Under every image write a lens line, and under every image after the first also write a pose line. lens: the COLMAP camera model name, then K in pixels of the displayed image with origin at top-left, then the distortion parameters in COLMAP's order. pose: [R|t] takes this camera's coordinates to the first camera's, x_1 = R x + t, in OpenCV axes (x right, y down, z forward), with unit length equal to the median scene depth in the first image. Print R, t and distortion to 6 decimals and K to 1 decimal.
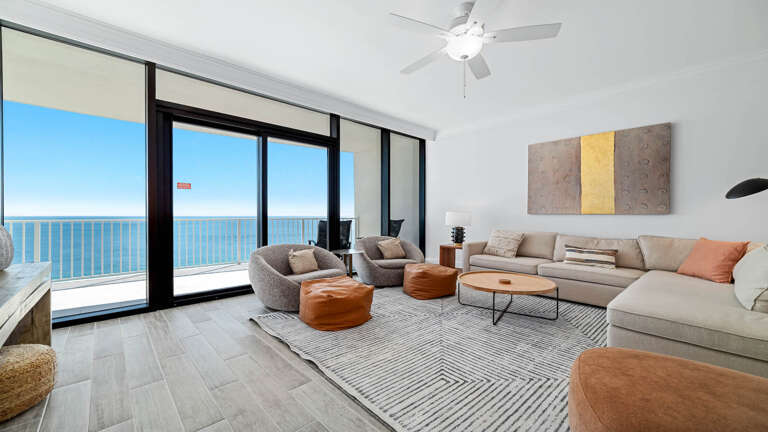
lens RADIAL K [[291.9, 0, 384.0], [0, 291.9, 216.0], [0, 0, 1]] dist [-0.022563, 0.000028]
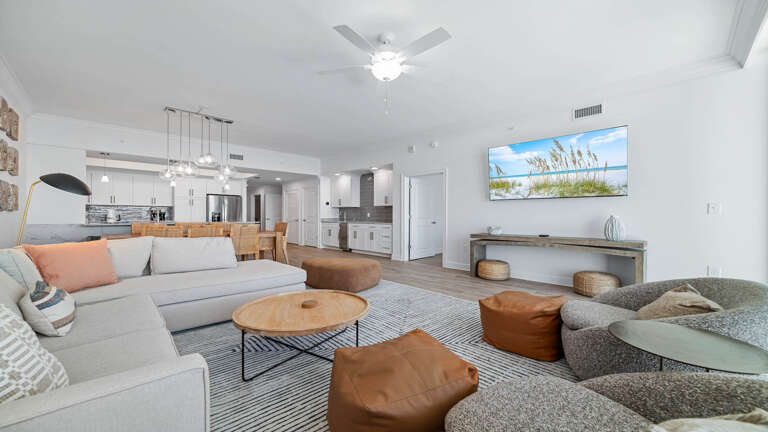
lens RADIAL K [[291.9, 0, 384.0], [0, 291.9, 216.0], [0, 0, 1]] dist [-0.022563, 0.000028]
pose [[-0.999582, -0.009774, -0.027226, 0.206685], [-0.009723, 0.999951, -0.001988, 0.004286], [0.027244, -0.001722, -0.999627, 1.432840]]
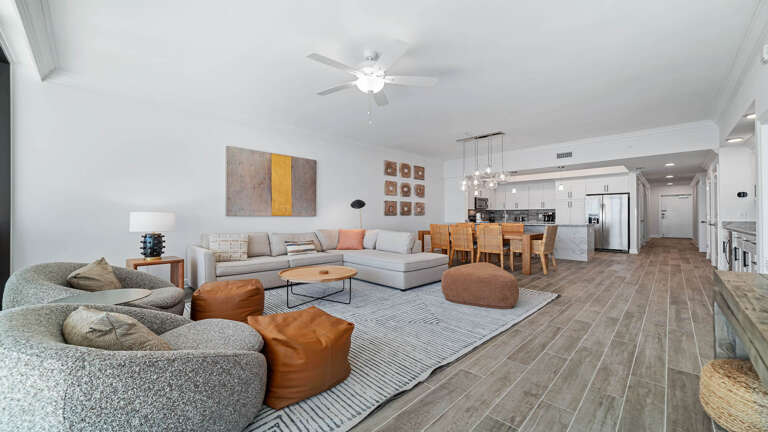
lens RADIAL K [[291.9, 0, 384.0], [0, 291.9, 216.0], [0, 0, 1]] dist [-0.022563, 0.000028]
pose [[-0.028523, 0.003268, 0.999588, -0.653316], [0.005629, 0.999979, -0.003108, -0.000873], [-0.999577, 0.005538, -0.028540, 0.649038]]
